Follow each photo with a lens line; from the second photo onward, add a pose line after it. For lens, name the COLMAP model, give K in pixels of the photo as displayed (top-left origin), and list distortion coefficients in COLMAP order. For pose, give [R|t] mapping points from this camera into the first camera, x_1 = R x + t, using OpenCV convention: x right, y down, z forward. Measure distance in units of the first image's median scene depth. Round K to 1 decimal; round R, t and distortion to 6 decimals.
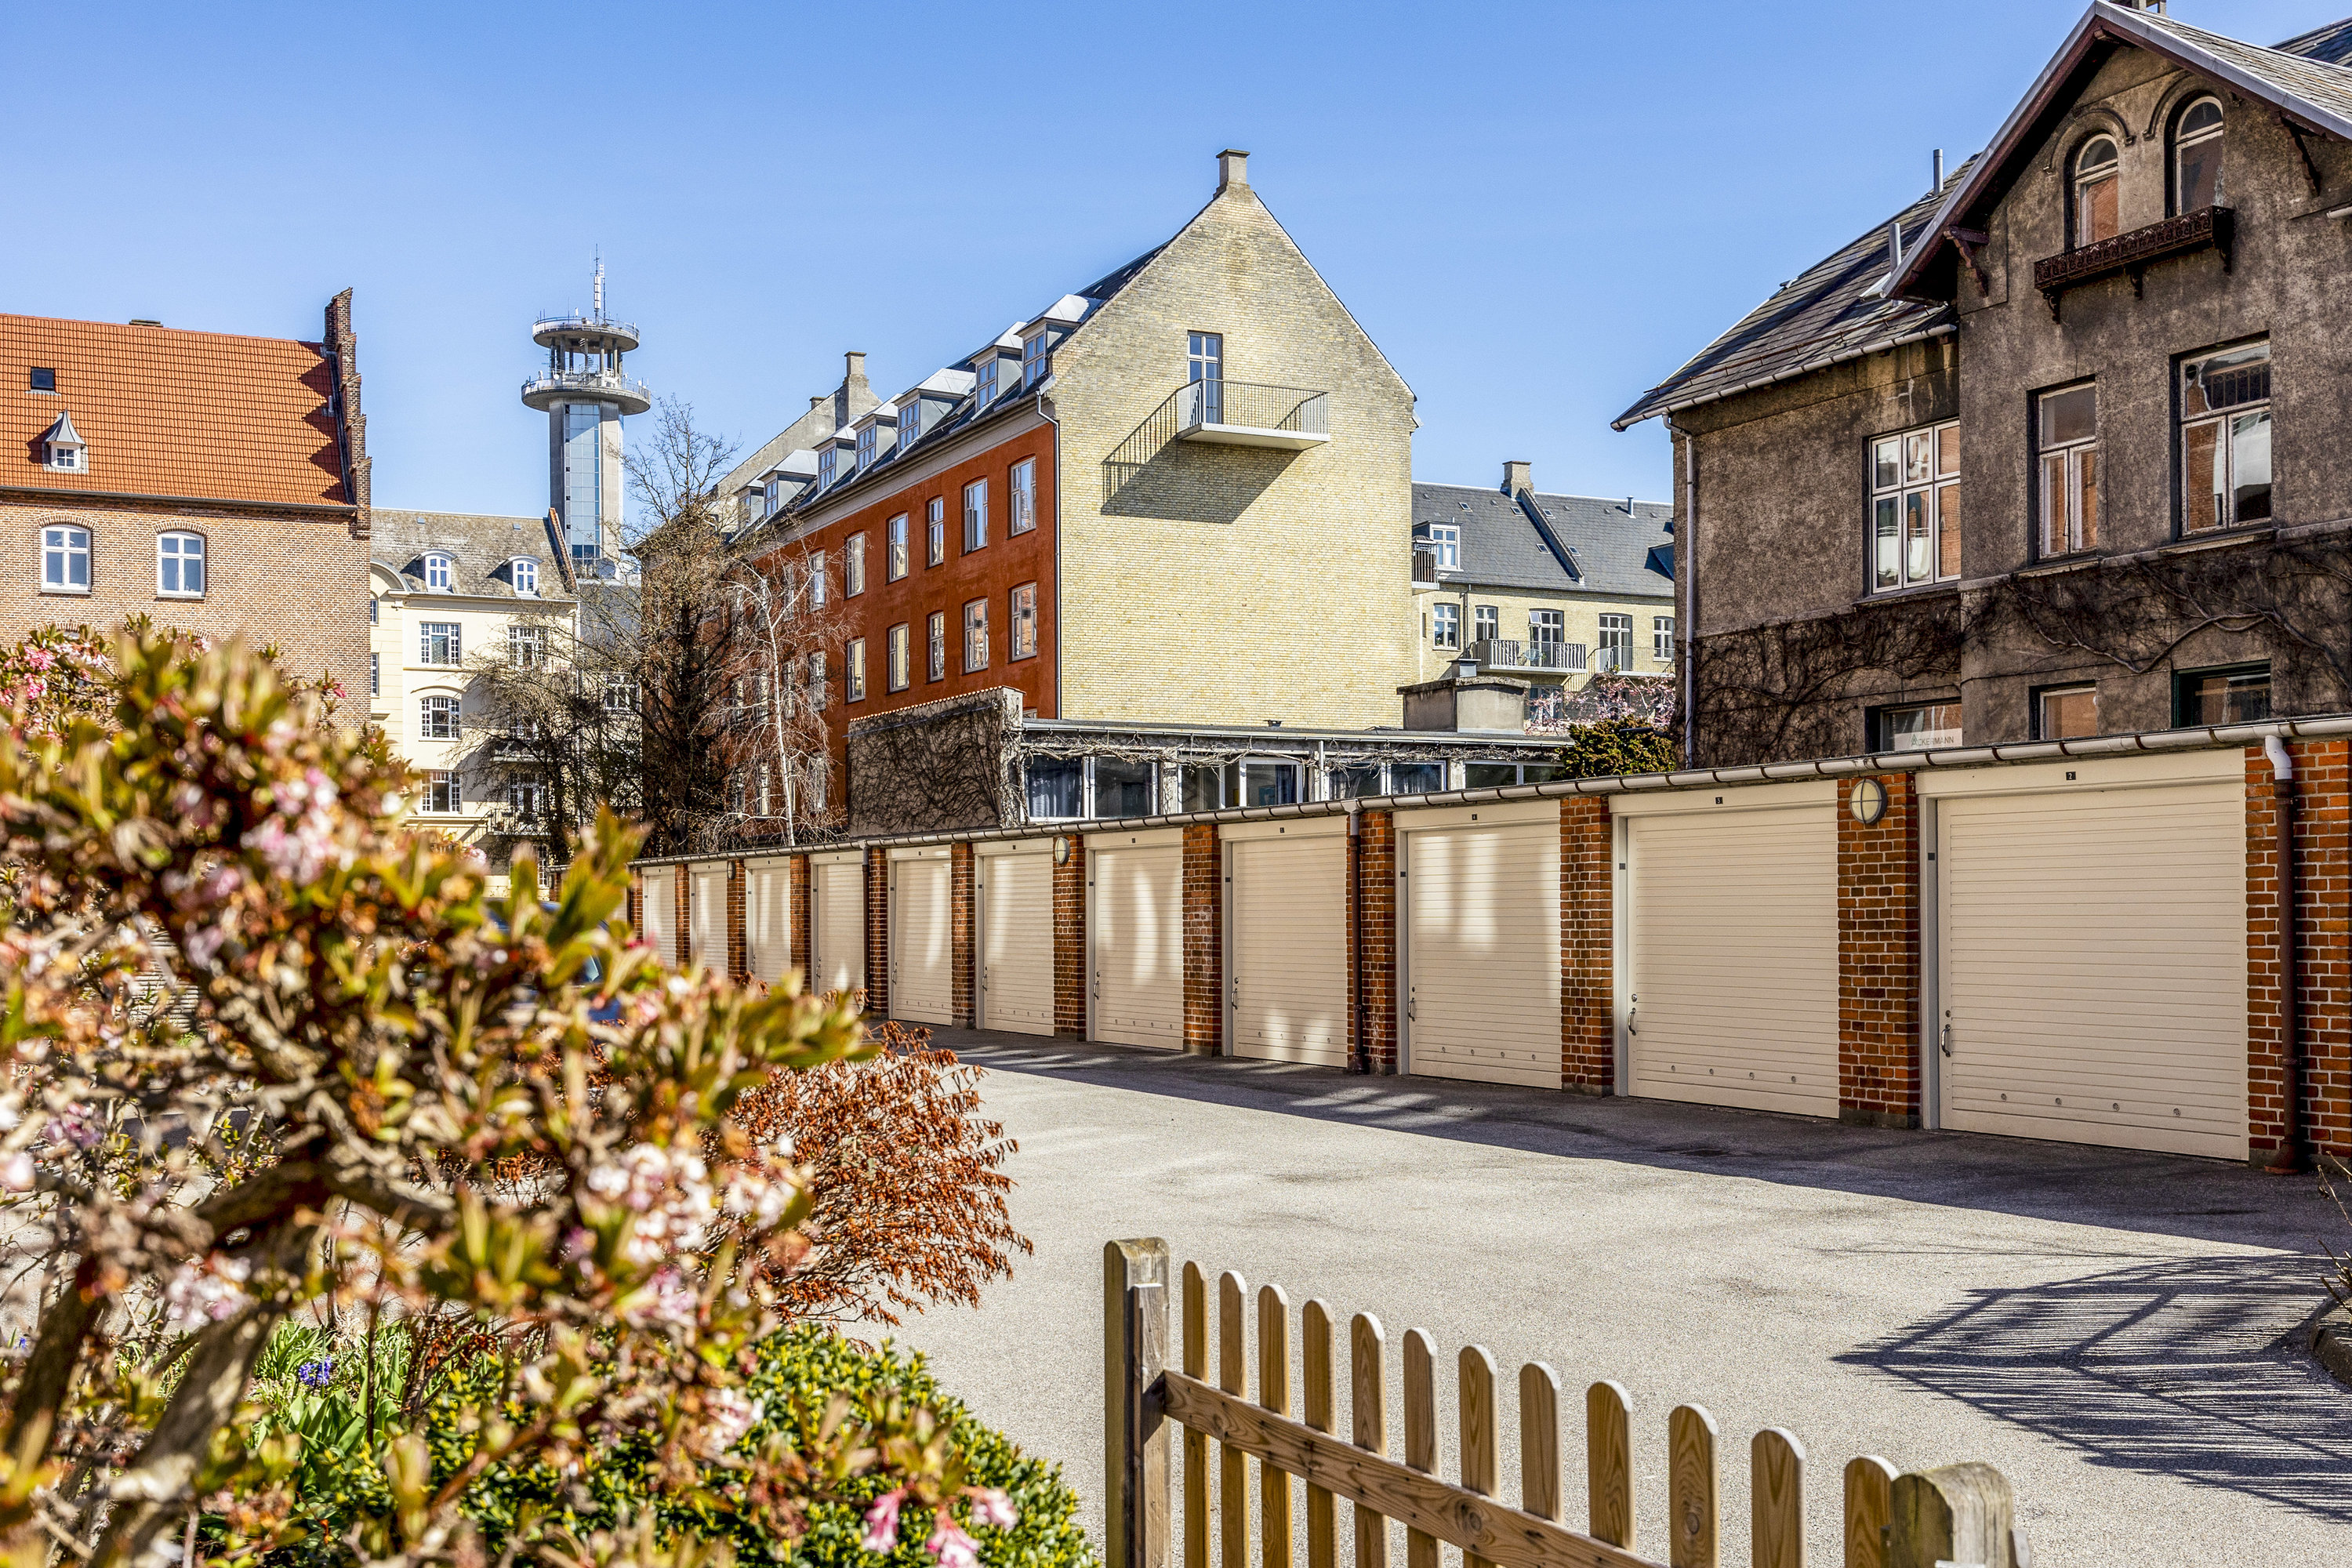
lens RADIAL K [[2418.9, 0, 1176.3], [0, 2418.9, 788.0], [0, 0, 1]] dist [0.005975, 0.000000]
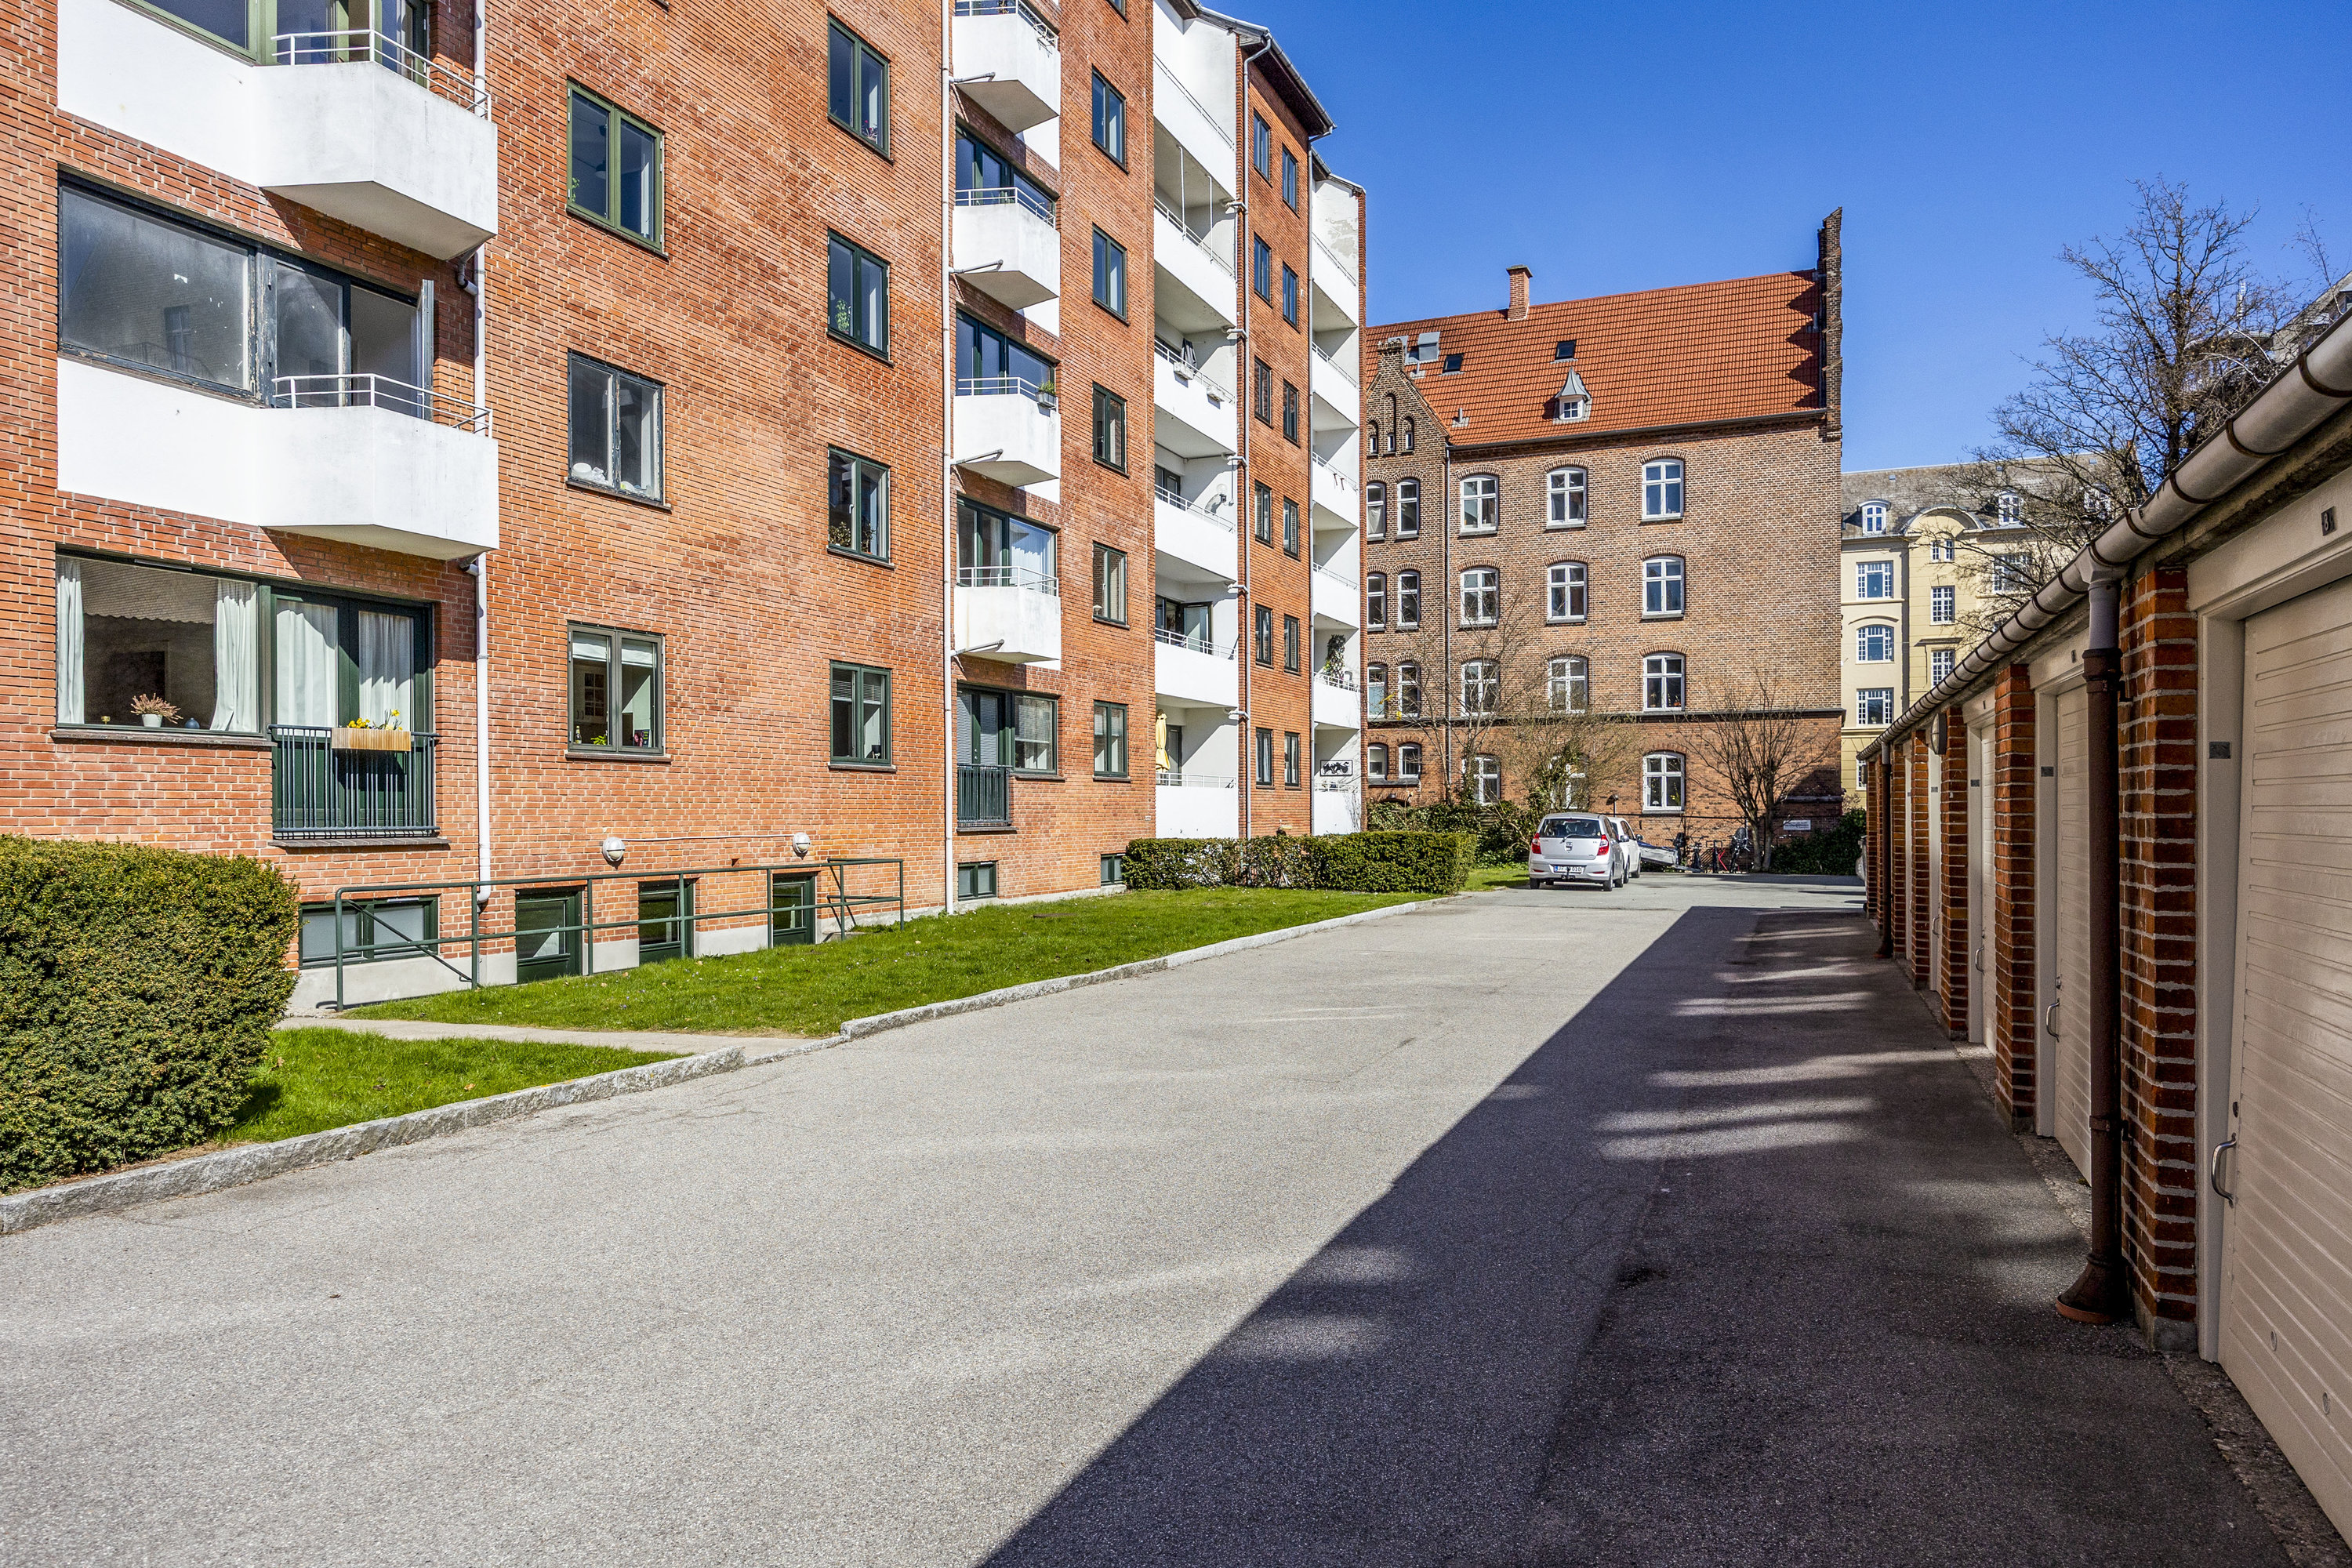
lens RADIAL K [[1589.3, 0, 1179.4], [0, 1589.3, 798.8], [0, 0, 1]] dist [-0.001603, -0.002169]
pose [[0.676103, 0.000547, -0.736807, -0.034948], [0.034066, 0.998907, 0.032001, 0.015186], [0.736019, -0.046736, 0.675346, 0.355285]]
